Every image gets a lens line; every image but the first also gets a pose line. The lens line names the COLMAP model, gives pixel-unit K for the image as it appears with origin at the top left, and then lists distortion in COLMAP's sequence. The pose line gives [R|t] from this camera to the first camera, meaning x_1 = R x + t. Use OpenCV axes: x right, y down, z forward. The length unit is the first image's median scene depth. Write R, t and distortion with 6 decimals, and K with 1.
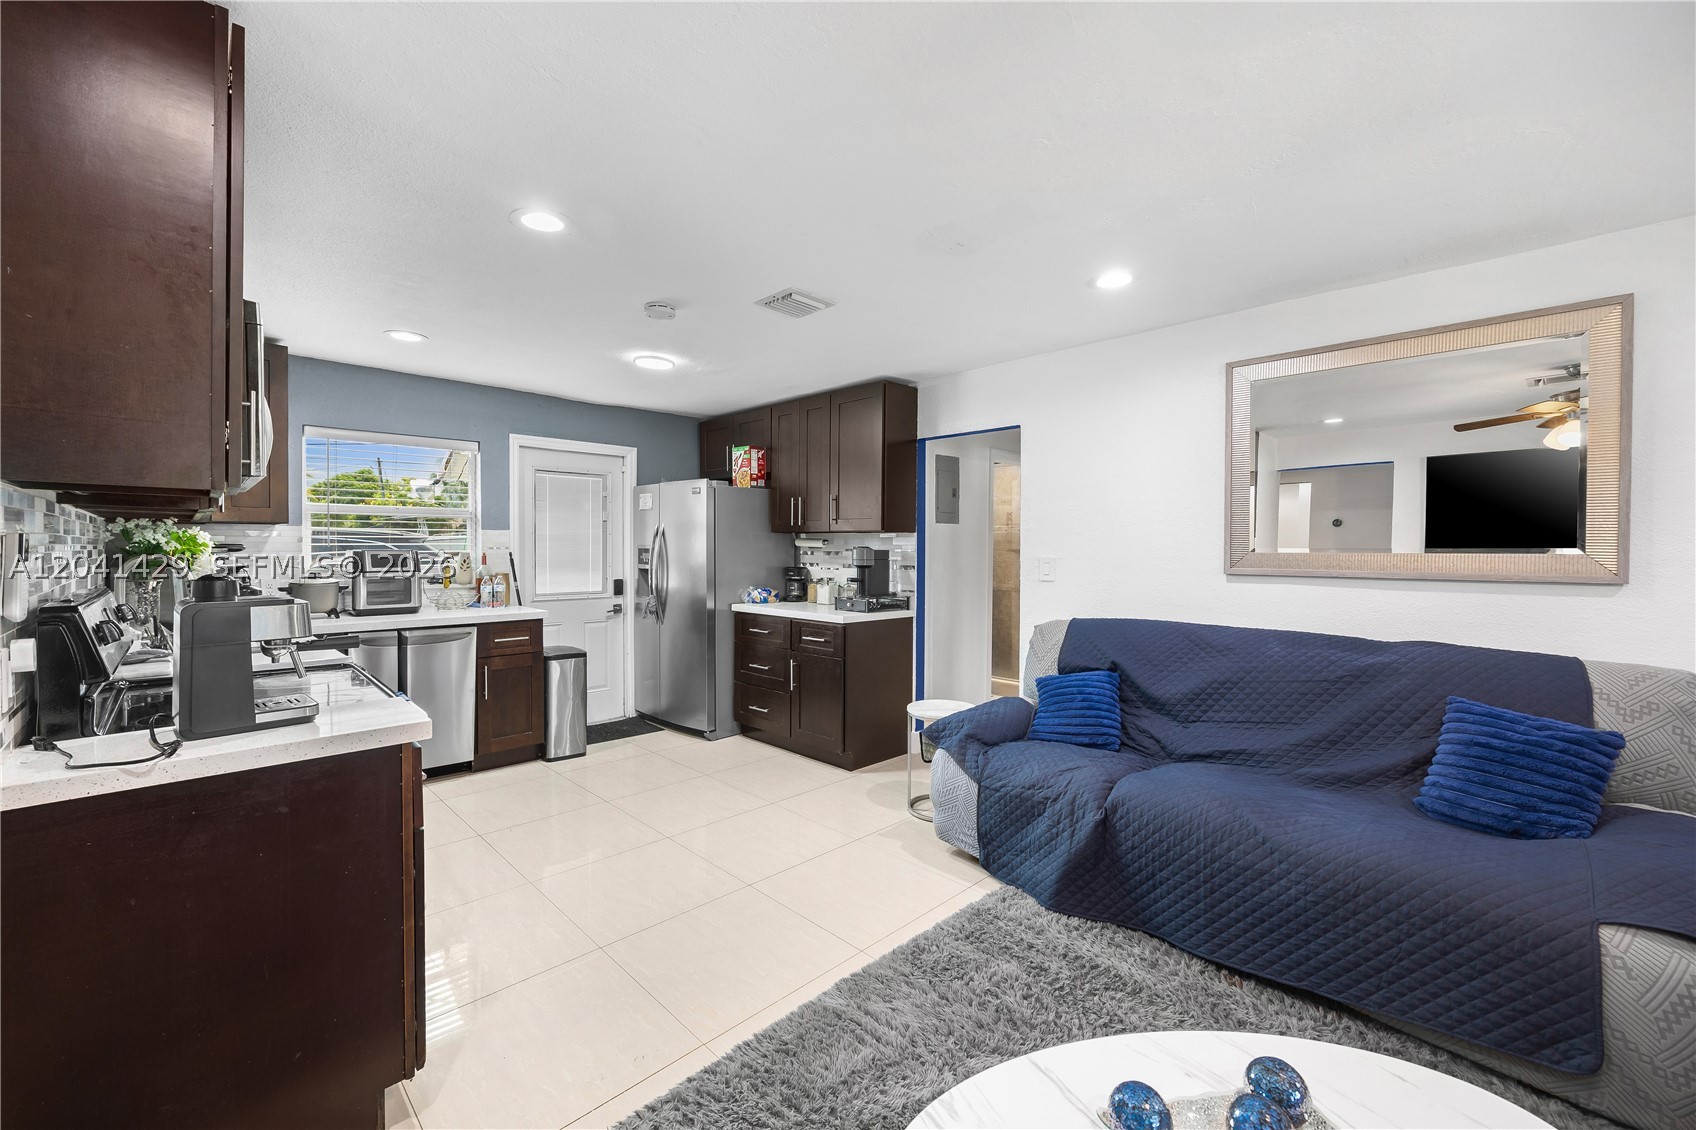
lens RADIAL K [[692.1, 0, 848.9], [0, 692.1, 557.0], [0, 0, 1]] dist [-0.004198, -0.000072]
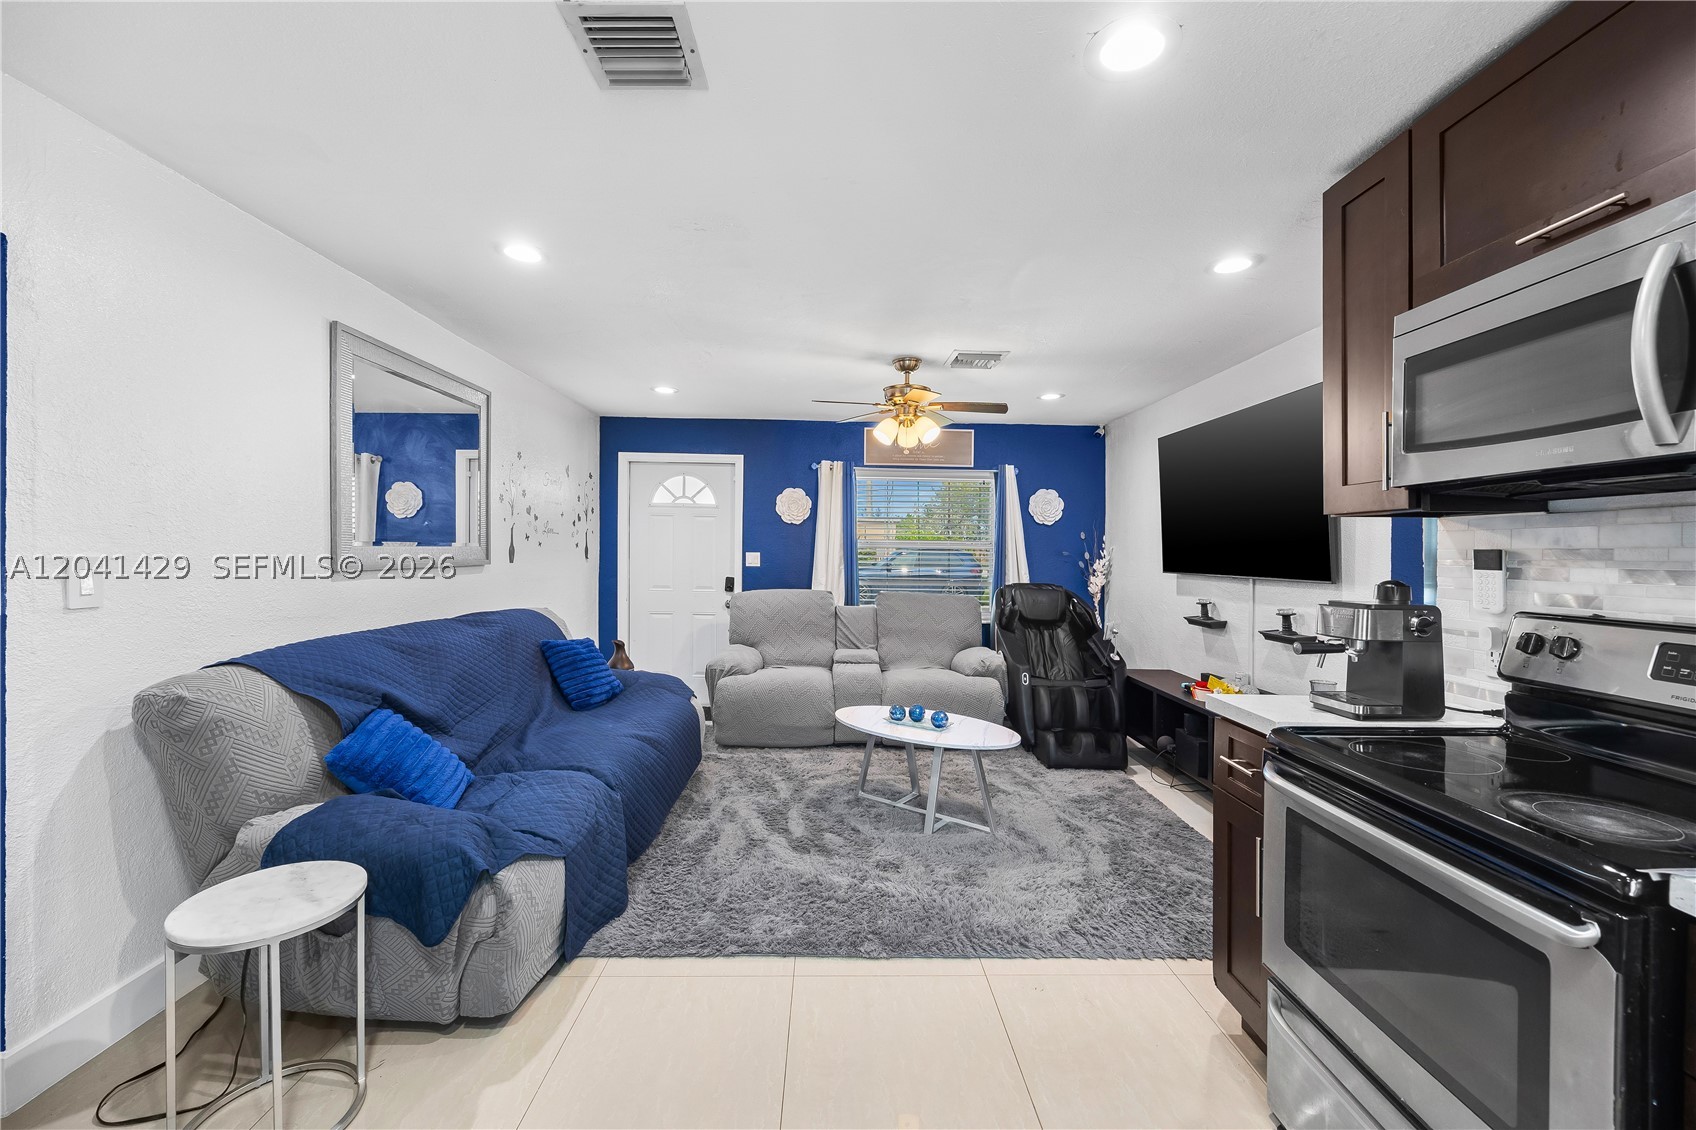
lens RADIAL K [[692.1, 0, 828.9], [0, 692.1, 555.9], [0, 0, 1]] dist [-0.004198, -0.000072]
pose [[-0.718067, -0.019460, 0.695702, -0.329399], [-0.006050, 0.999746, 0.021721, -0.012118], [-0.695948, 0.011388, -0.718002, 0.830477]]
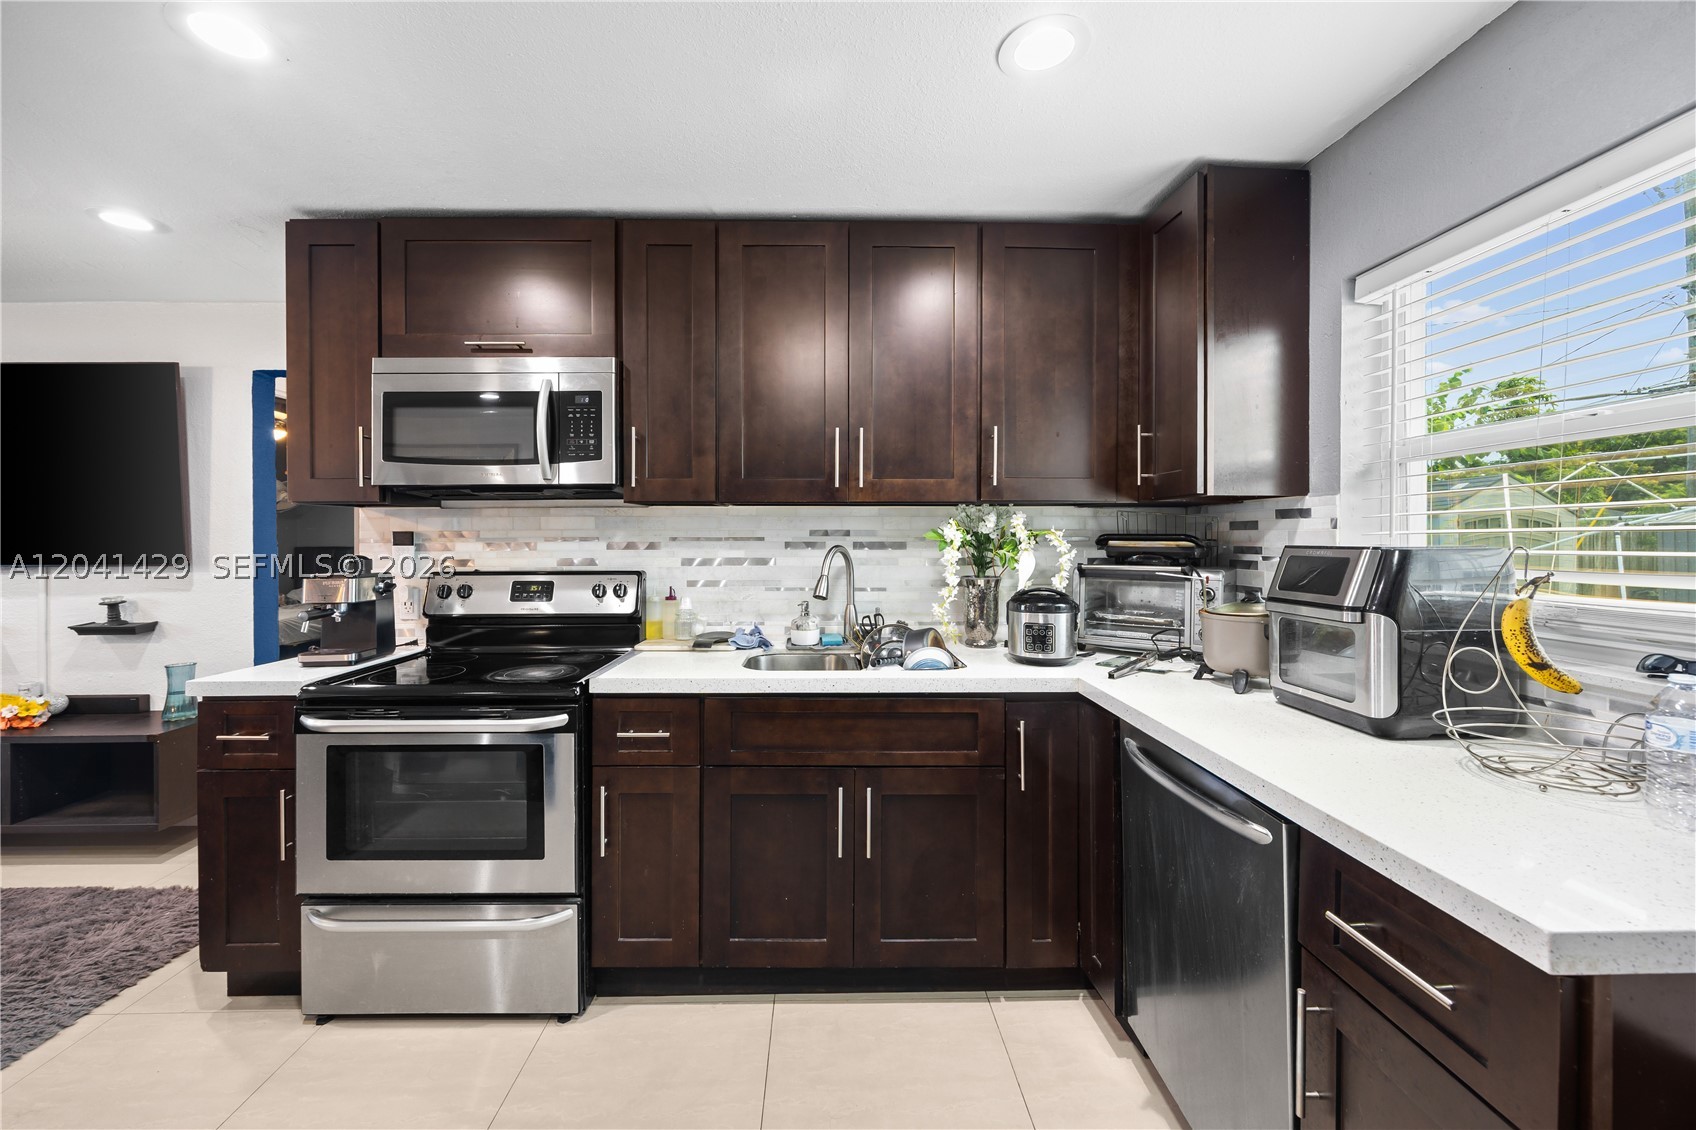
lens RADIAL K [[664.1, 0, 834.4], [0, 664.1, 540.8], [0, 0, 1]] dist [-0.007582, 0.002253]
pose [[-0.697571, 0.000498, -0.716515, -0.193724], [-0.010891, 0.999877, 0.011298, -0.011910], [0.716433, 0.015685, -0.697480, 0.913291]]
